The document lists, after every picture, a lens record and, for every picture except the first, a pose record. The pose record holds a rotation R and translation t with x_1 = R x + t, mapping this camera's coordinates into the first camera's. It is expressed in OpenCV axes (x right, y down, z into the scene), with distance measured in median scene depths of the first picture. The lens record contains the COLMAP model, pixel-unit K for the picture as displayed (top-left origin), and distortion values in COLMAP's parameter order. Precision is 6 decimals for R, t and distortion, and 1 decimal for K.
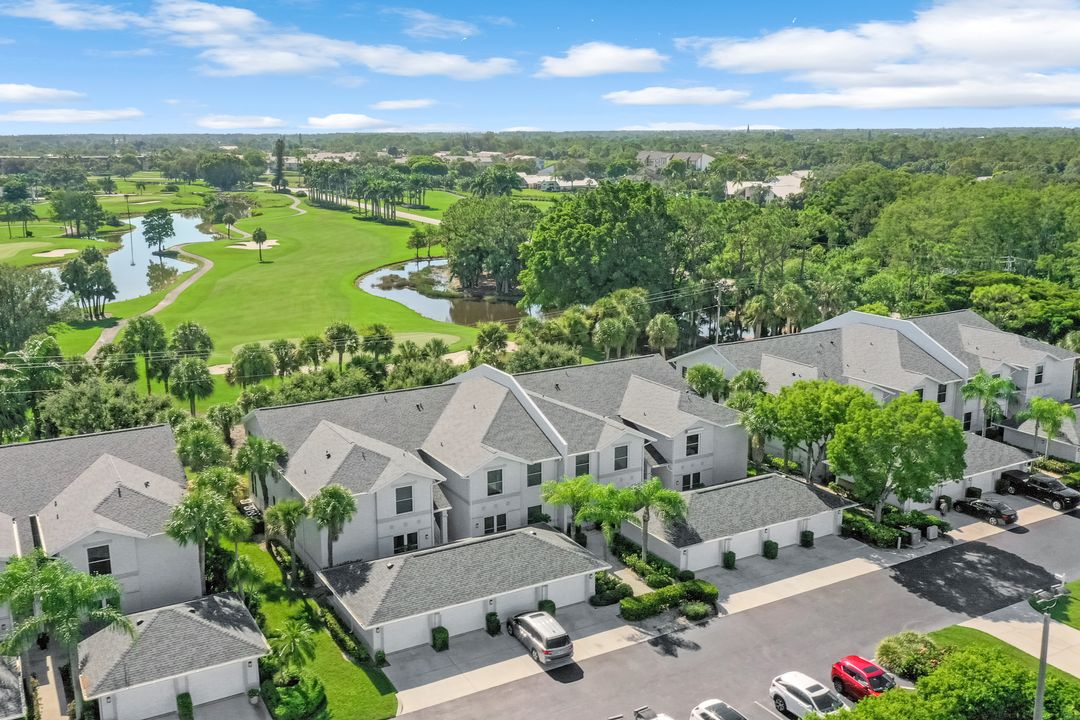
lens RADIAL K [[999.2, 0, 529.7], [0, 999.2, 359.3], [0, 0, 1]] dist [0.006549, 0.000258]
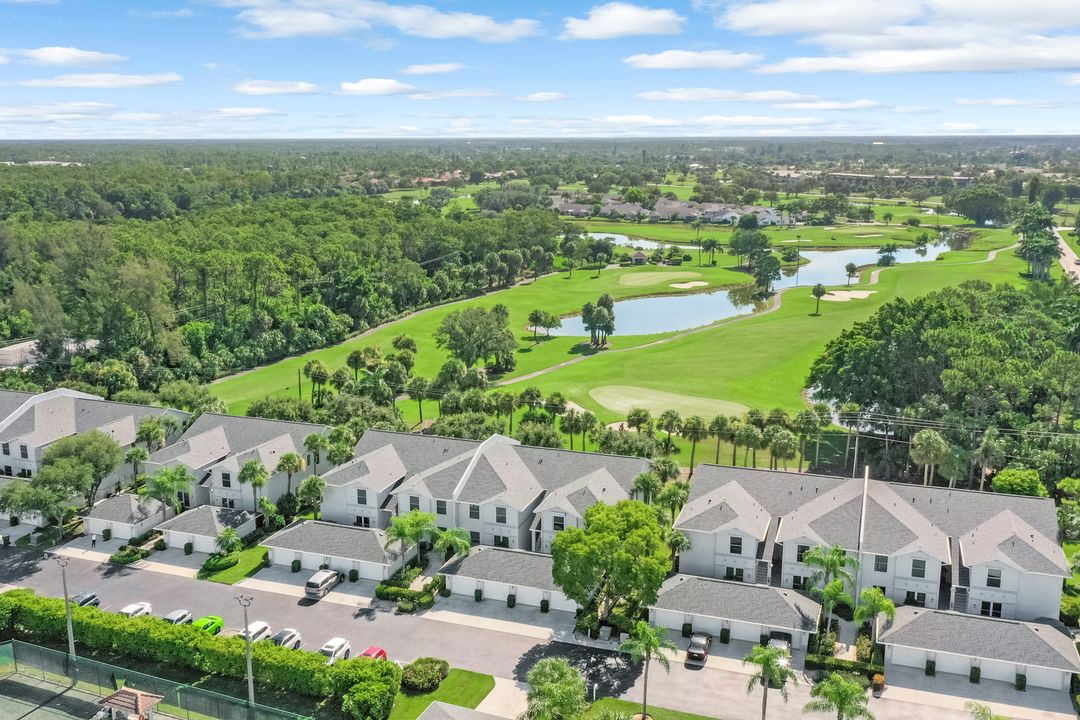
lens RADIAL K [[998.9, 0, 535.2], [0, 998.9, 361.3], [0, 0, 1]] dist [-0.009164, -0.011349]
pose [[0.648562, 0.167999, -0.742391, 1.011126], [-0.166335, 0.983047, 0.077146, -0.211598], [0.742765, 0.073452, 0.665511, 0.031827]]
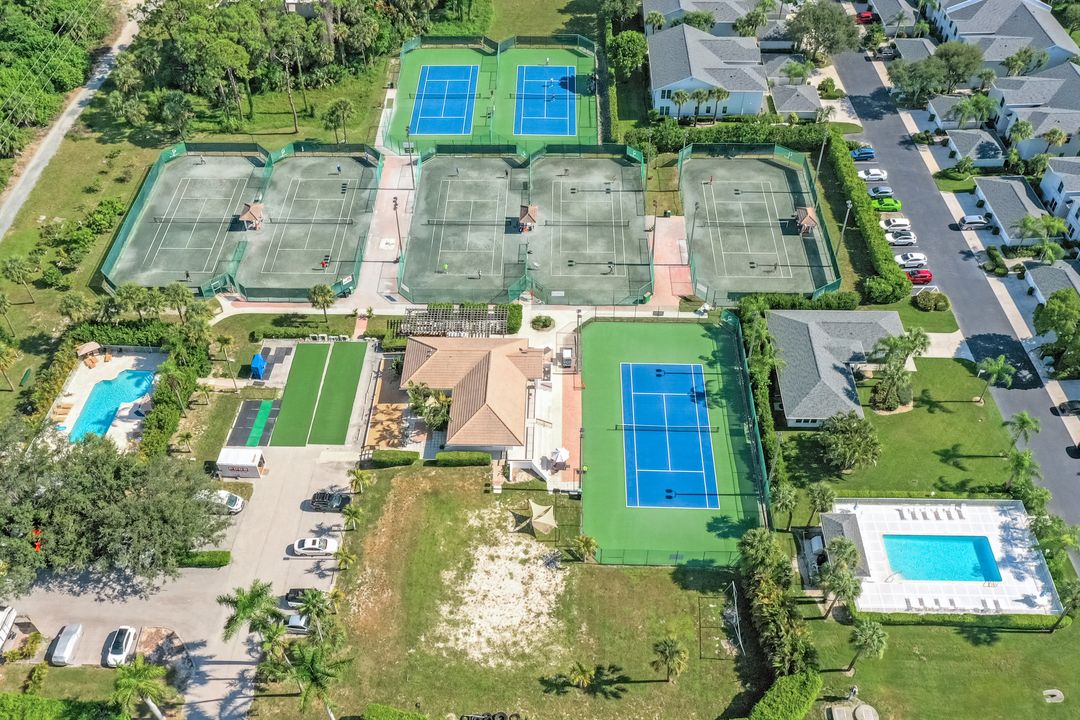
lens RADIAL K [[998.9, 0, 535.2], [0, 998.9, 361.3], [0, 0, 1]] dist [-0.009164, -0.011349]
pose [[-0.460591, 0.636400, -0.618749, 1.659114], [-0.189389, 0.610579, 0.768977, -0.909003], [0.867172, 0.471368, -0.160700, 0.373667]]
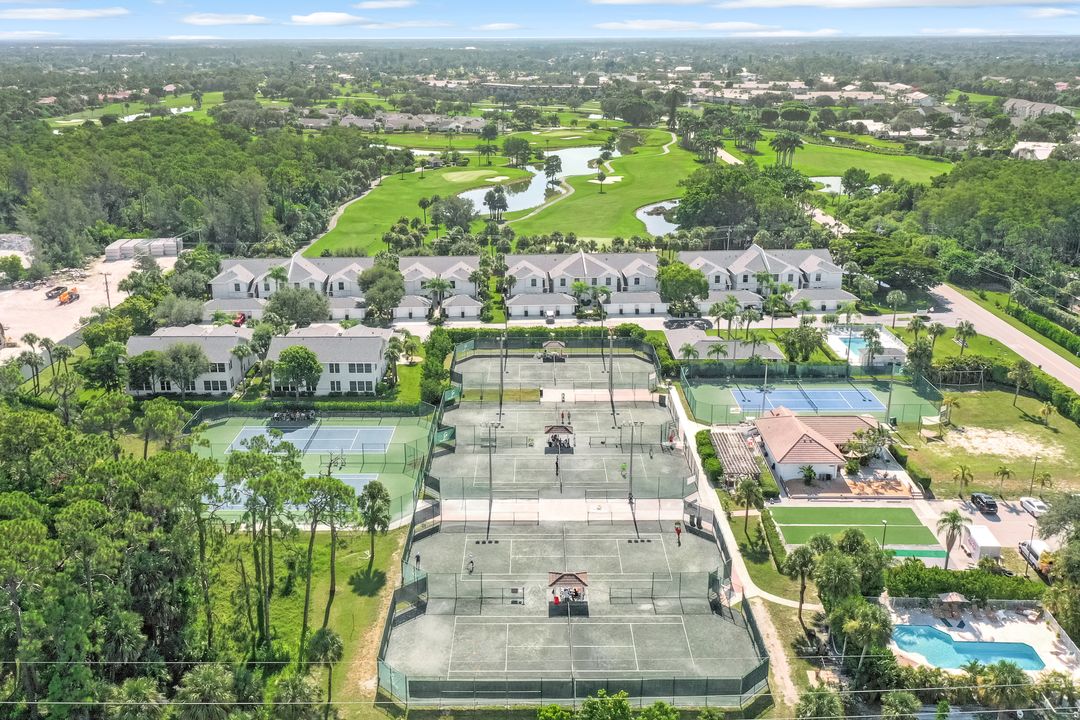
lens RADIAL K [[999.2, 0, 529.7], [0, 999.2, 359.3], [0, 0, 1]] dist [0.006549, 0.000258]
pose [[0.894891, 0.138986, -0.424090, 1.054107], [-0.099503, 0.988487, 0.113988, 0.007267], [0.435050, -0.059809, 0.898418, -1.654658]]
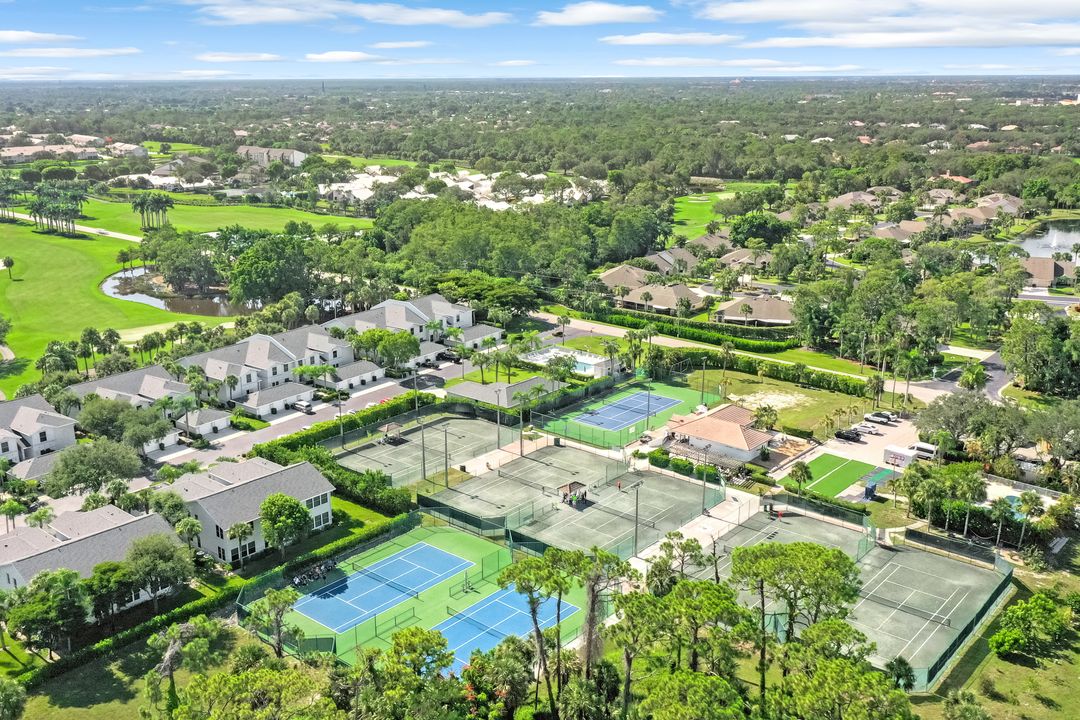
lens RADIAL K [[999.2, 0, 529.7], [0, 999.2, 359.3], [0, 0, 1]] dist [0.006549, 0.000258]
pose [[0.918214, -0.104016, 0.382182, -0.393207], [0.084556, 0.994135, 0.067418, -0.045072], [-0.386953, -0.029588, 0.921625, -1.743930]]
